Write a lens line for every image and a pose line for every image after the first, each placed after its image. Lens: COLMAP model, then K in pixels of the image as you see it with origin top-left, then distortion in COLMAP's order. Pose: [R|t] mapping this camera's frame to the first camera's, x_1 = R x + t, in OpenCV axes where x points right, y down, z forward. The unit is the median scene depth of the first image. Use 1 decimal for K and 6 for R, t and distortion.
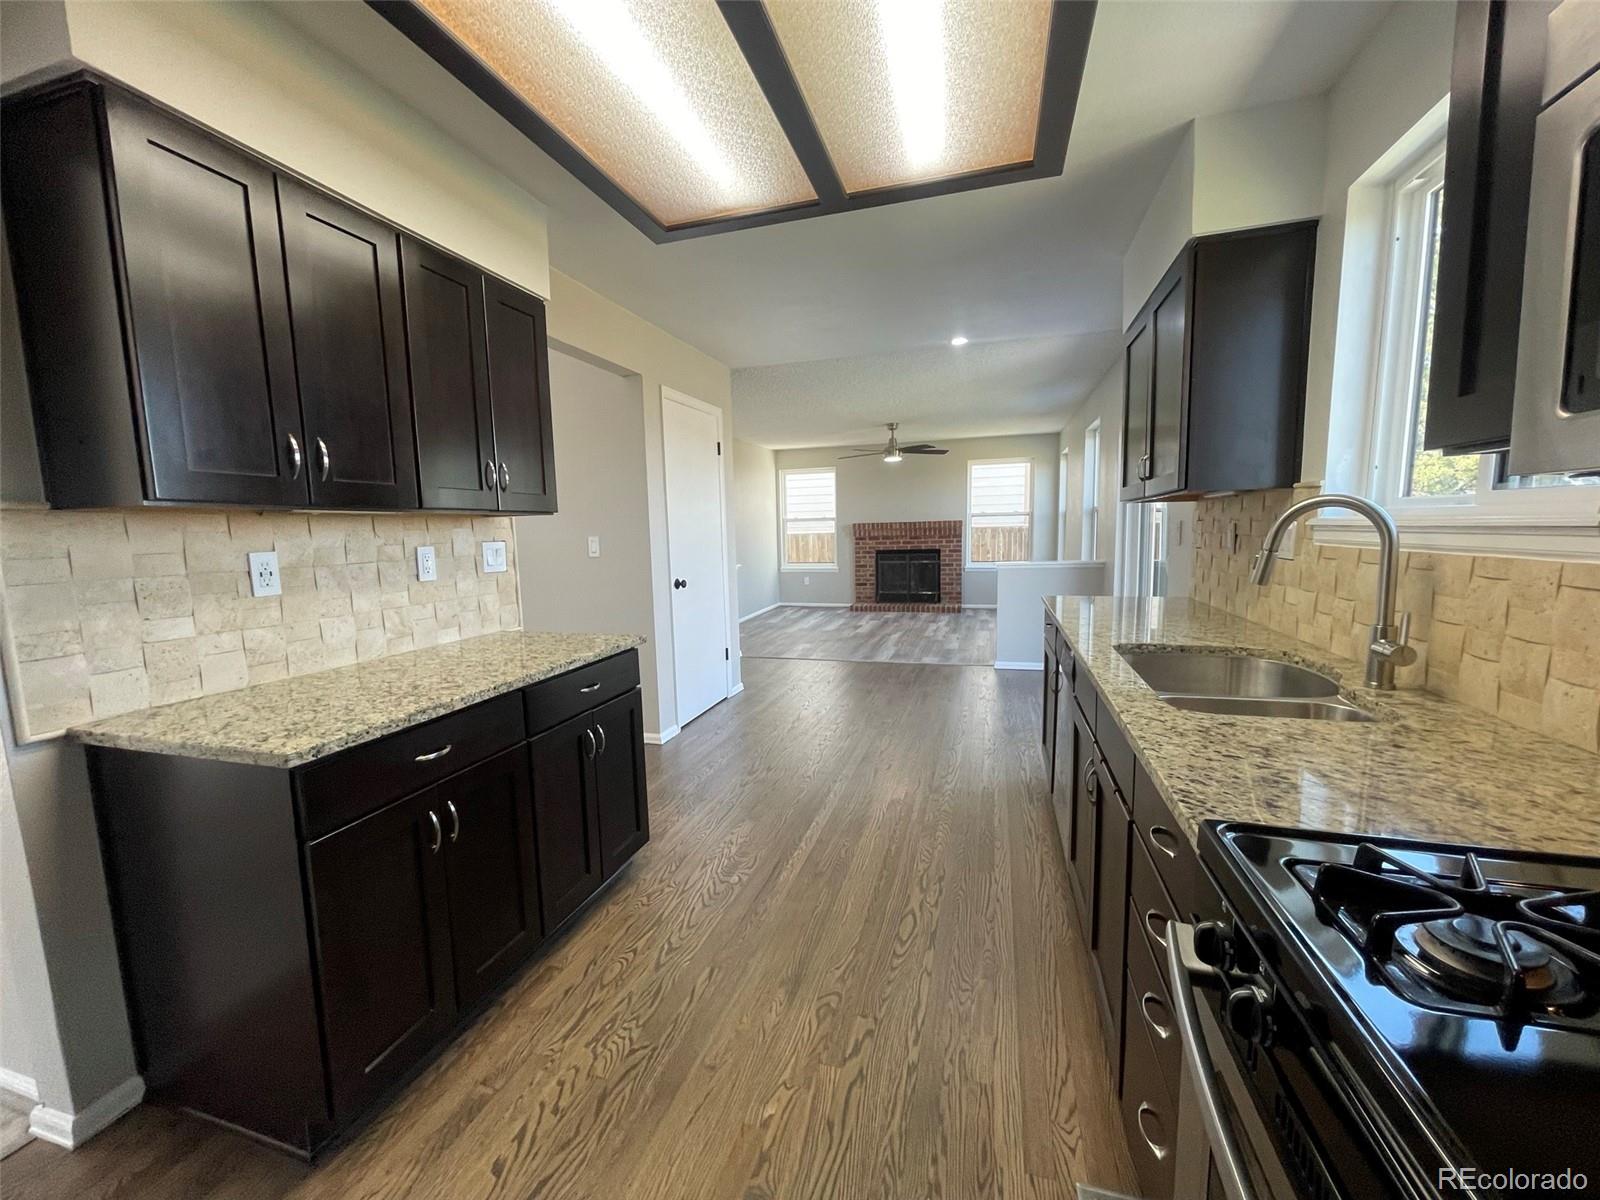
lens RADIAL K [[642.4, 0, 786.2], [0, 642.4, 603.6], [0, 0, 1]] dist [-0.001094, -0.000207]
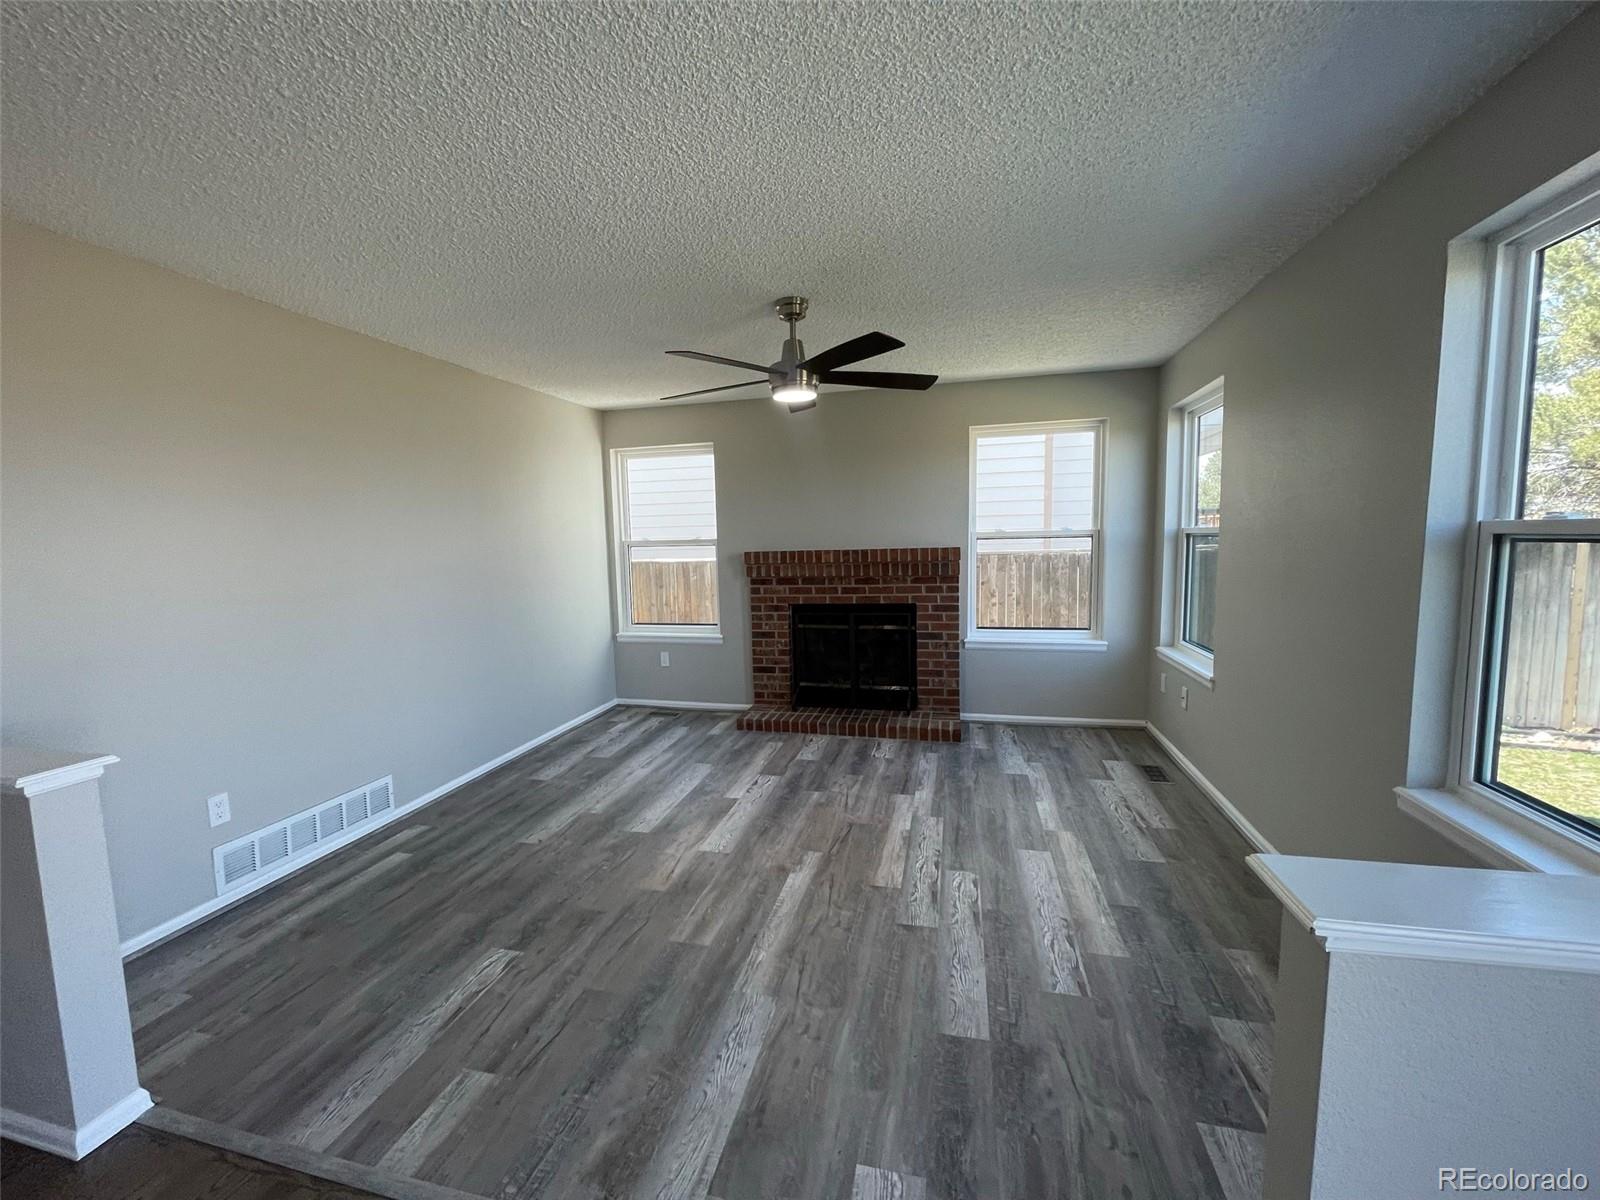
lens RADIAL K [[642.4, 0, 793.2], [0, 642.4, 600.0], [0, 0, 1]] dist [-0.001094, -0.000207]
pose [[0.998638, -0.004013, 0.052020, 0.118403], [0.005239, 0.999711, -0.023457, -0.076573], [-0.051911, 0.023697, 0.998371, 0.505914]]
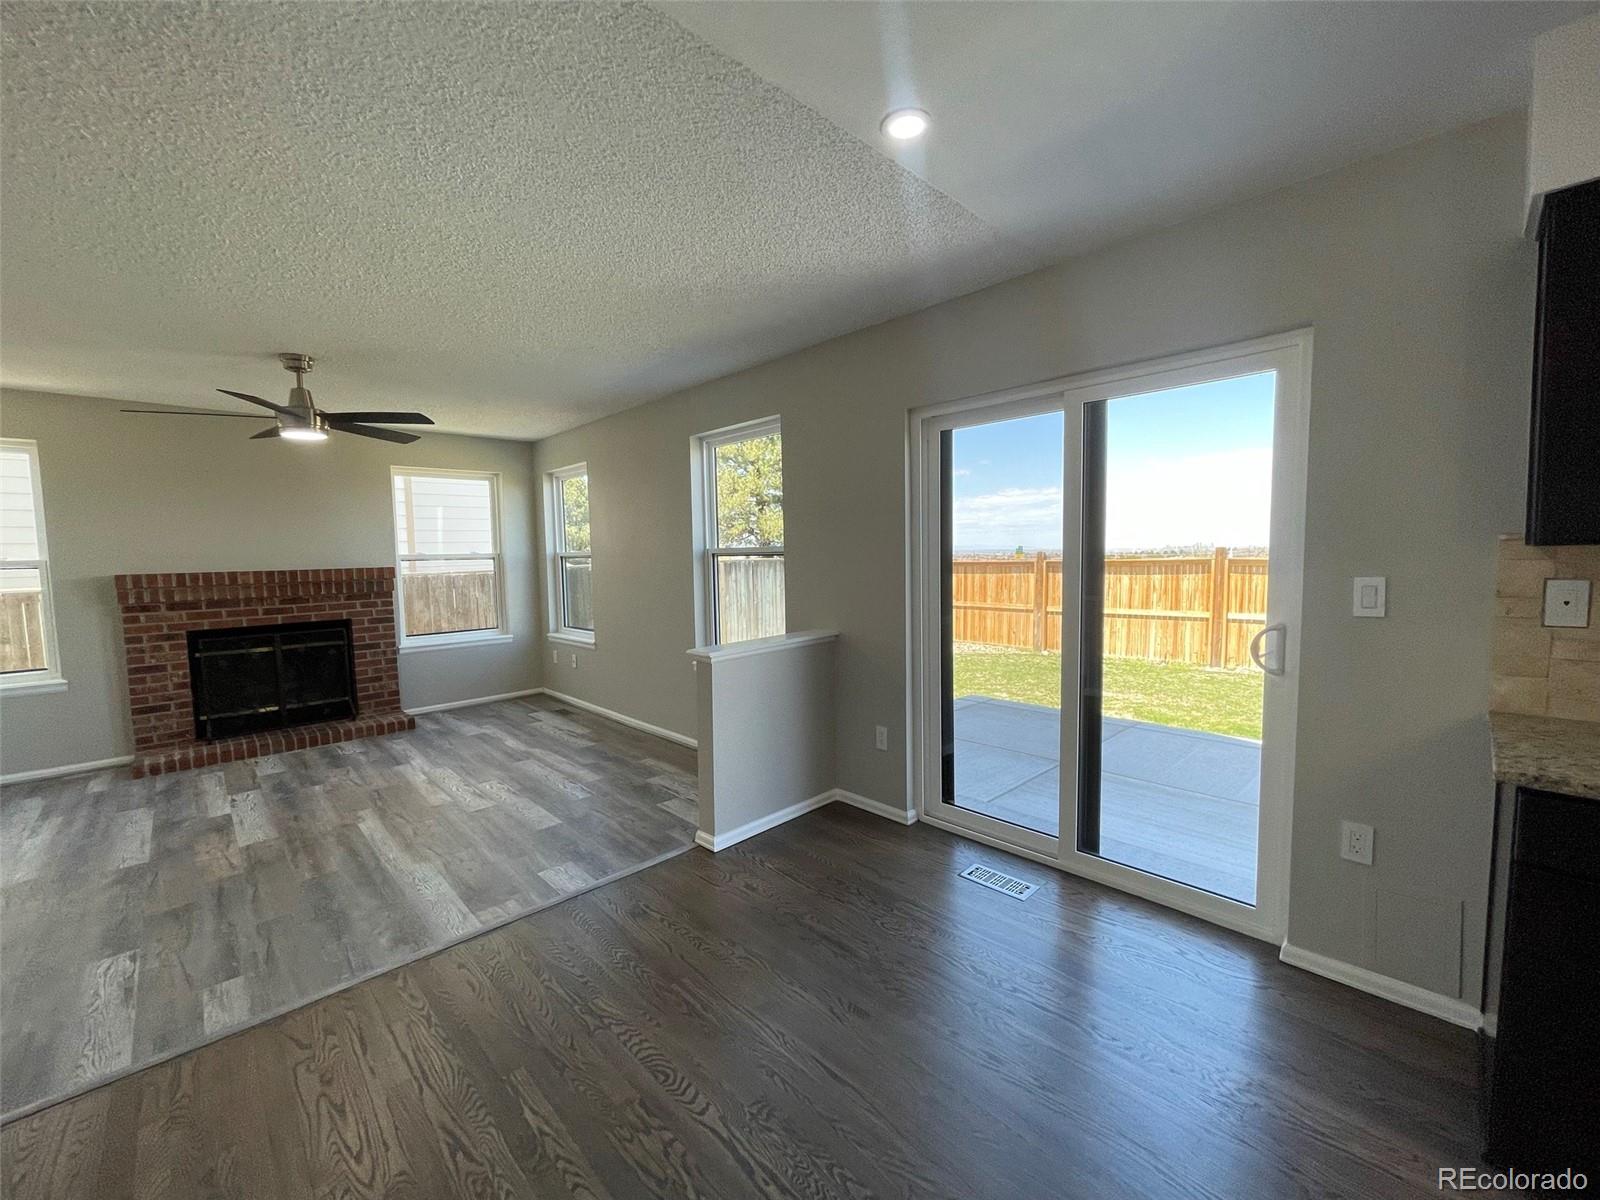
lens RADIAL K [[642.4, 0, 796.7], [0, 642.4, 599.1], [0, 0, 1]] dist [-0.001094, -0.000207]
pose [[0.480316, -0.049564, 0.875694, -0.057158], [0.112403, 0.993648, -0.005412, -0.055829], [-0.869863, 0.101030, 0.482837, 0.399566]]
